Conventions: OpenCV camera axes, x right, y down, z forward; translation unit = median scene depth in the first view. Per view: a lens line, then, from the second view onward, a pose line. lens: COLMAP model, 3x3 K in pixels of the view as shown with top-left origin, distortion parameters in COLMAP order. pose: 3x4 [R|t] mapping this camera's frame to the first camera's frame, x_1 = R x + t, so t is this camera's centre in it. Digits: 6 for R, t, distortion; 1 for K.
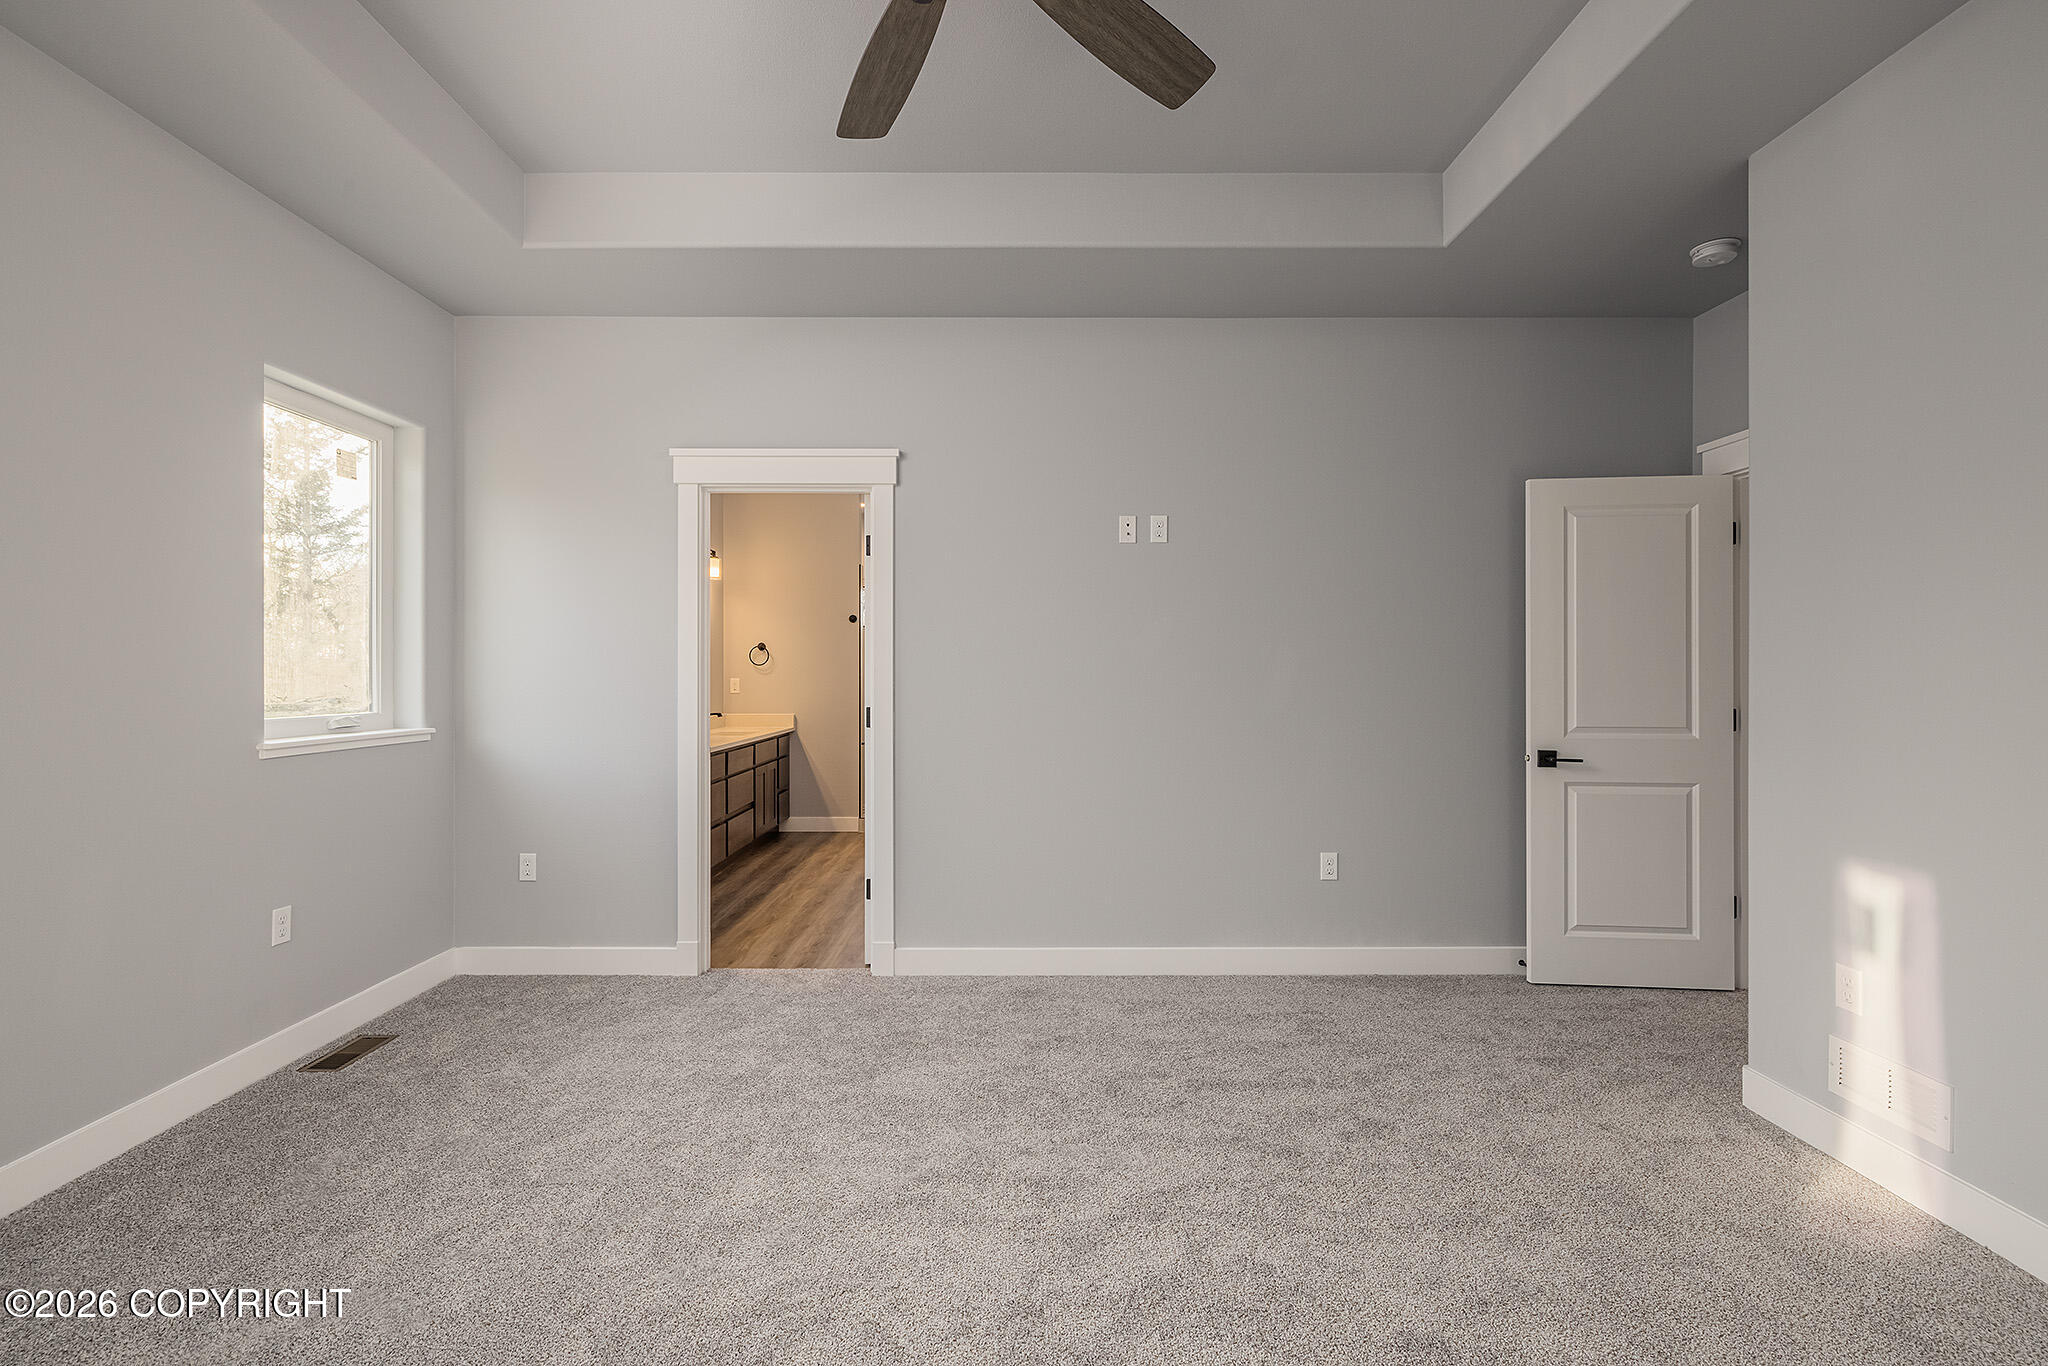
lens RADIAL K [[916.1, 0, 1005.0], [0, 916.1, 682.2], [0, 0, 1]] dist [-0.000250, 0.000171]
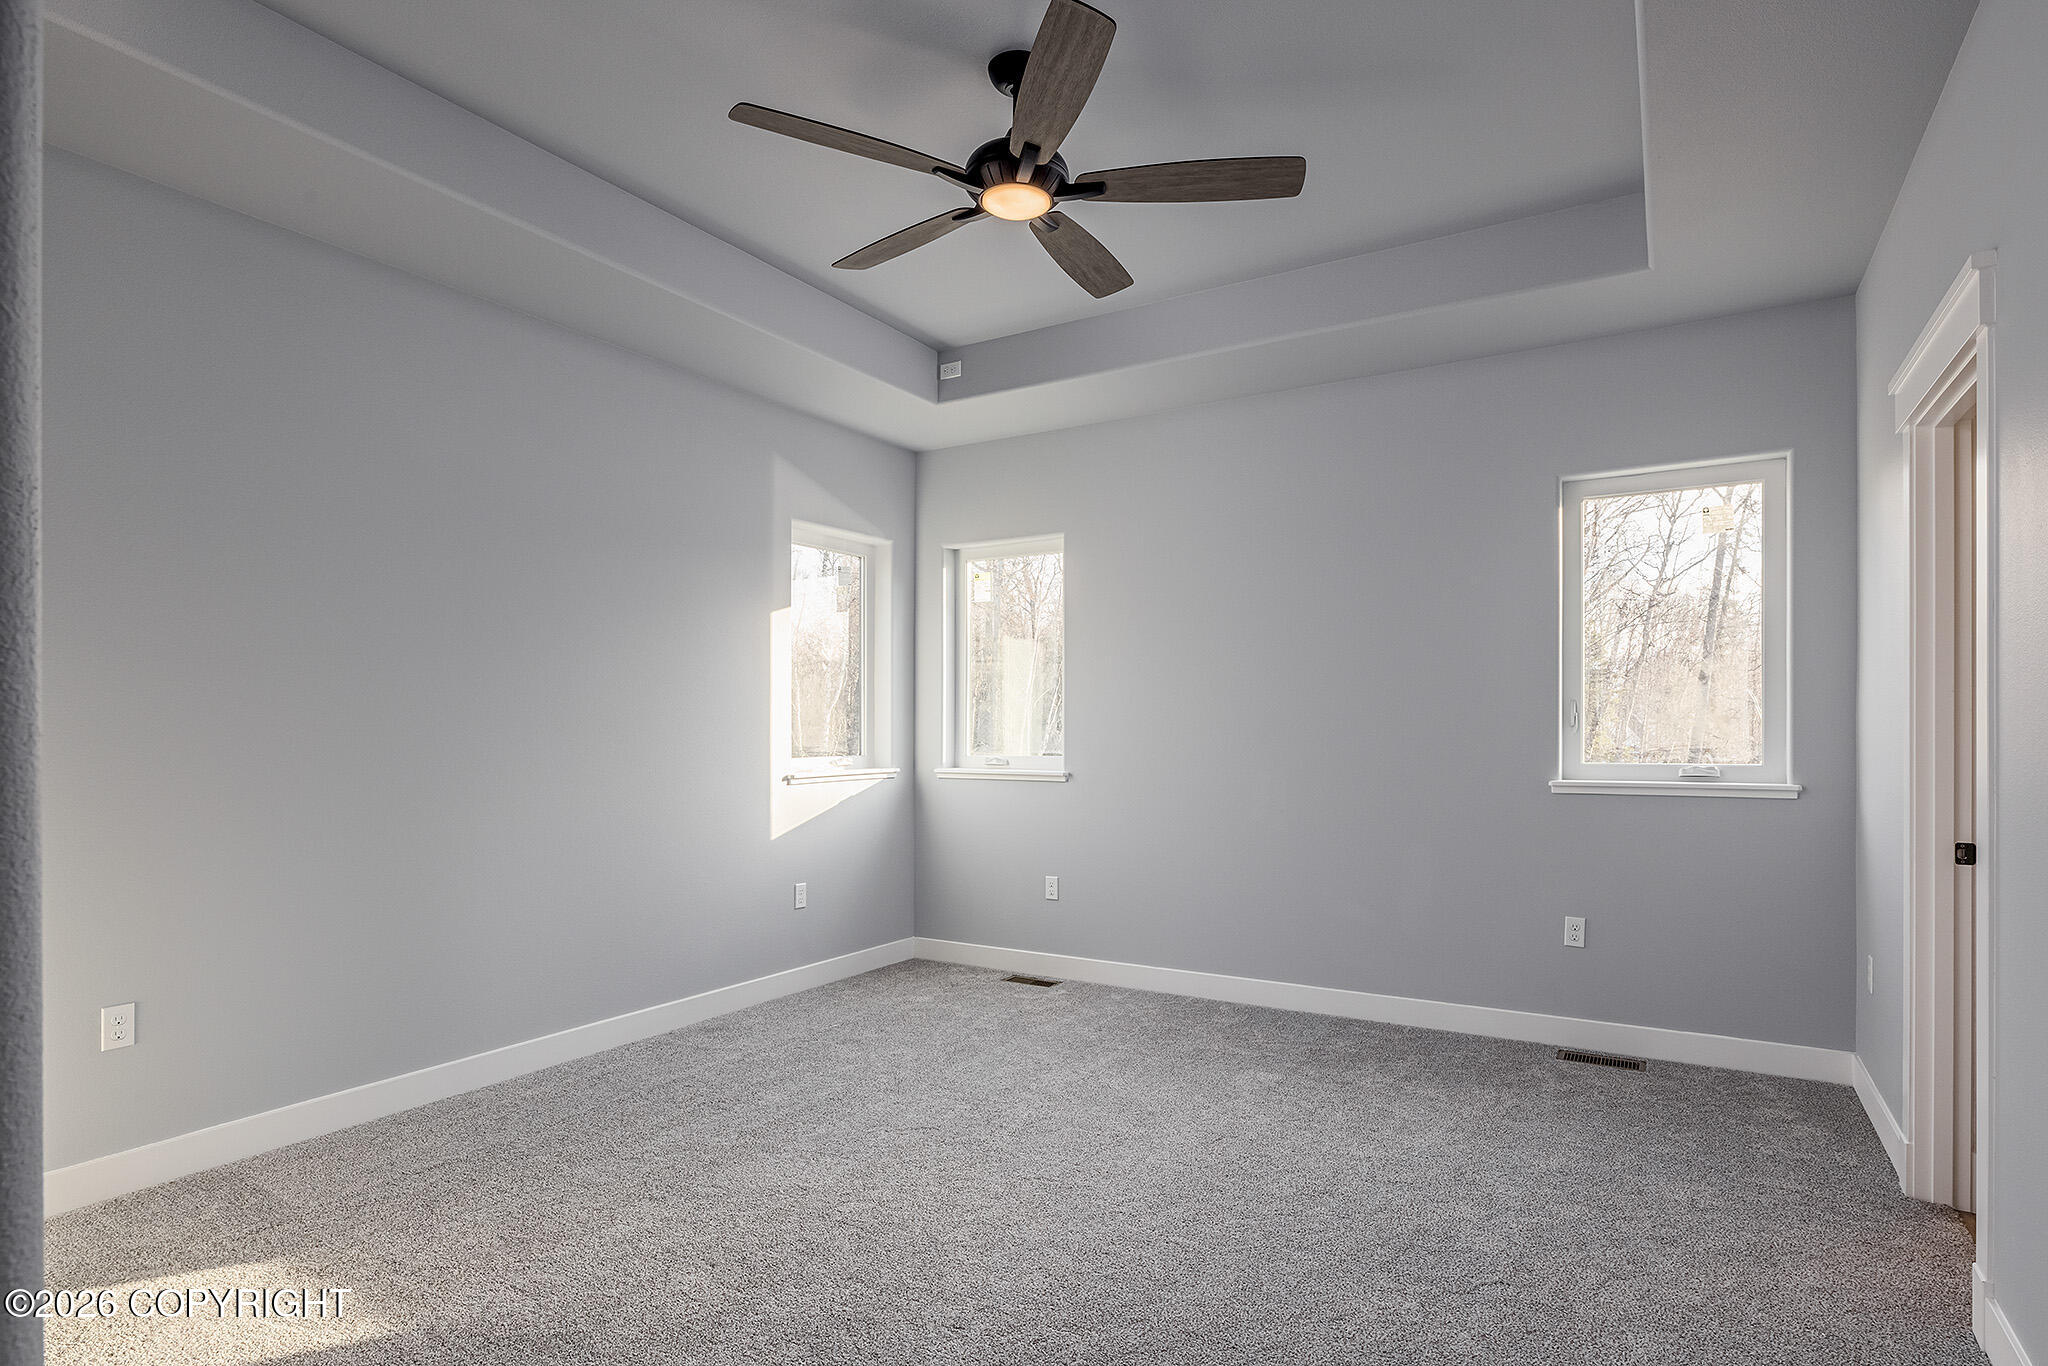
lens RADIAL K [[1040.3, 0, 1019.6], [0, 1040.3, 701.5], [0, 0, 1]] dist [0.000075, -0.000038]
pose [[-0.518703, -0.021667, -0.854680, 0.719970], [-0.000588, 0.999688, -0.024986, -0.005043], [0.854954, -0.012458, -0.518554, 1.005699]]
